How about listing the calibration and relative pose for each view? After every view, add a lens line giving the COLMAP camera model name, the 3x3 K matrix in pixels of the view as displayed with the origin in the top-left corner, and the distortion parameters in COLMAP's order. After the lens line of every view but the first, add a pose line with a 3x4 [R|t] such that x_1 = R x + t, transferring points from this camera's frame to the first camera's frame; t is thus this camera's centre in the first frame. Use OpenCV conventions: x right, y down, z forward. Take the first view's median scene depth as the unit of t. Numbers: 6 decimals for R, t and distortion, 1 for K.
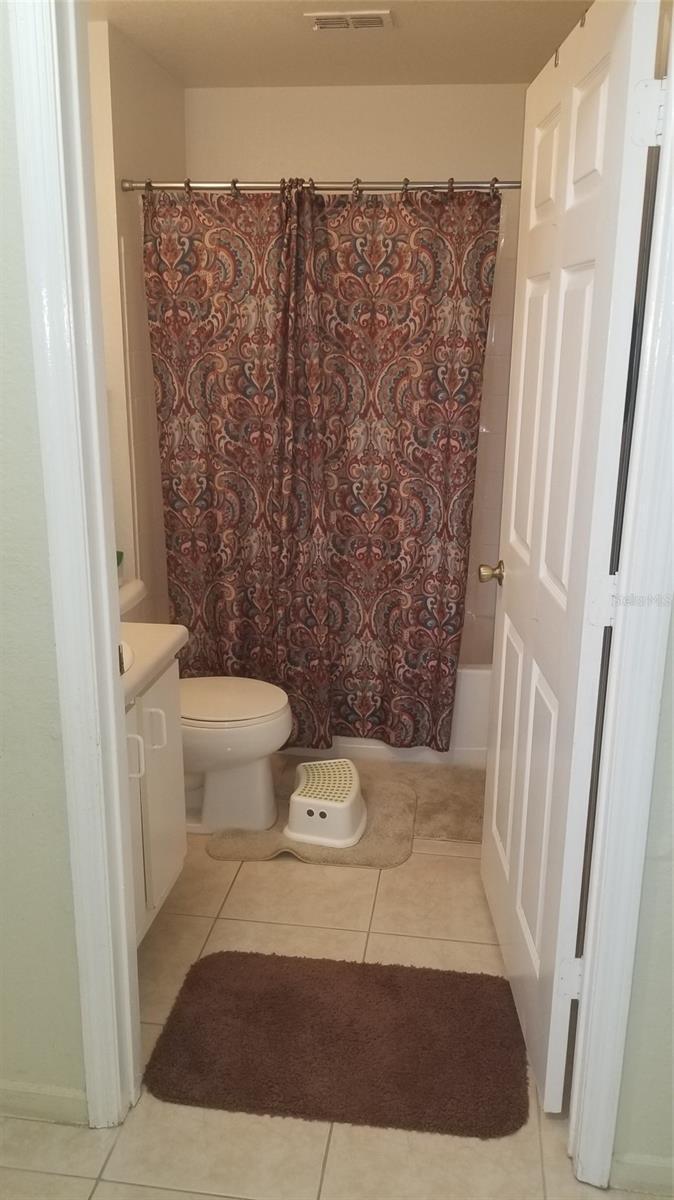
lens RADIAL K [[936.7, 0, 348.9], [0, 936.7, 601.1], [0, 0, 1]] dist [0.094086, -0.164855]
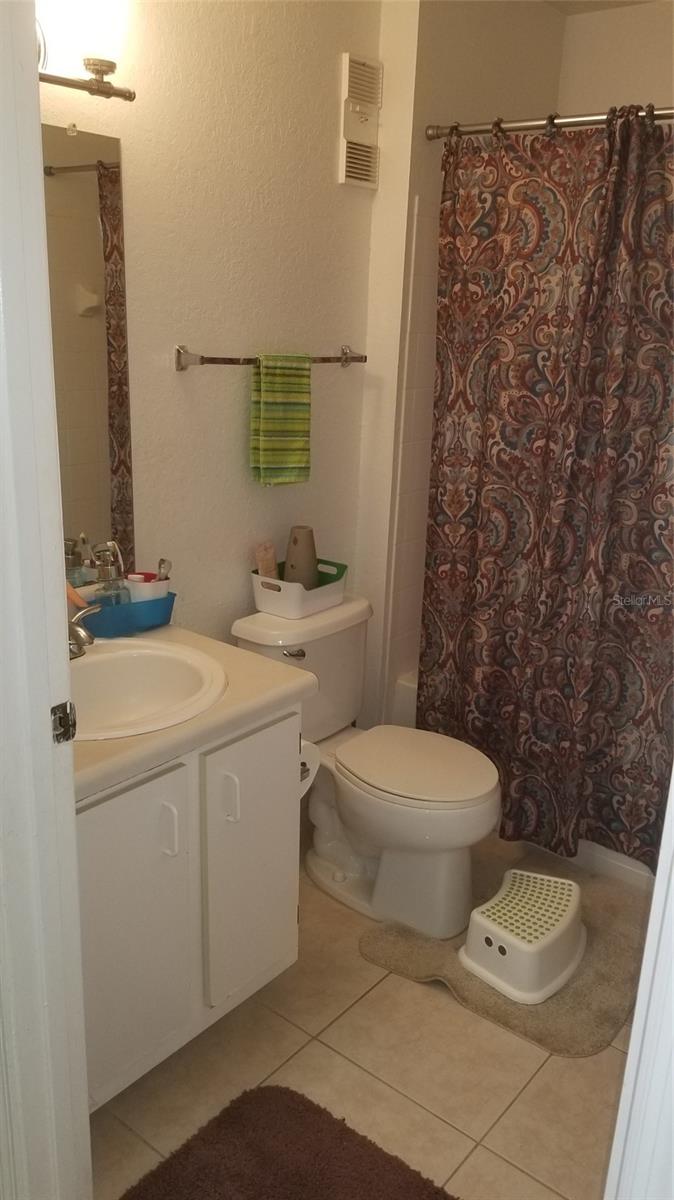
lens RADIAL K [[936.7, 0, 348.9], [0, 936.7, 601.1], [0, 0, 1]] dist [0.094086, -0.164855]
pose [[0.854962, 0.172415, -0.489196, 0.175129], [-0.168236, 0.984326, 0.052897, -0.062802], [0.490649, 0.037076, 0.870568, 0.244807]]
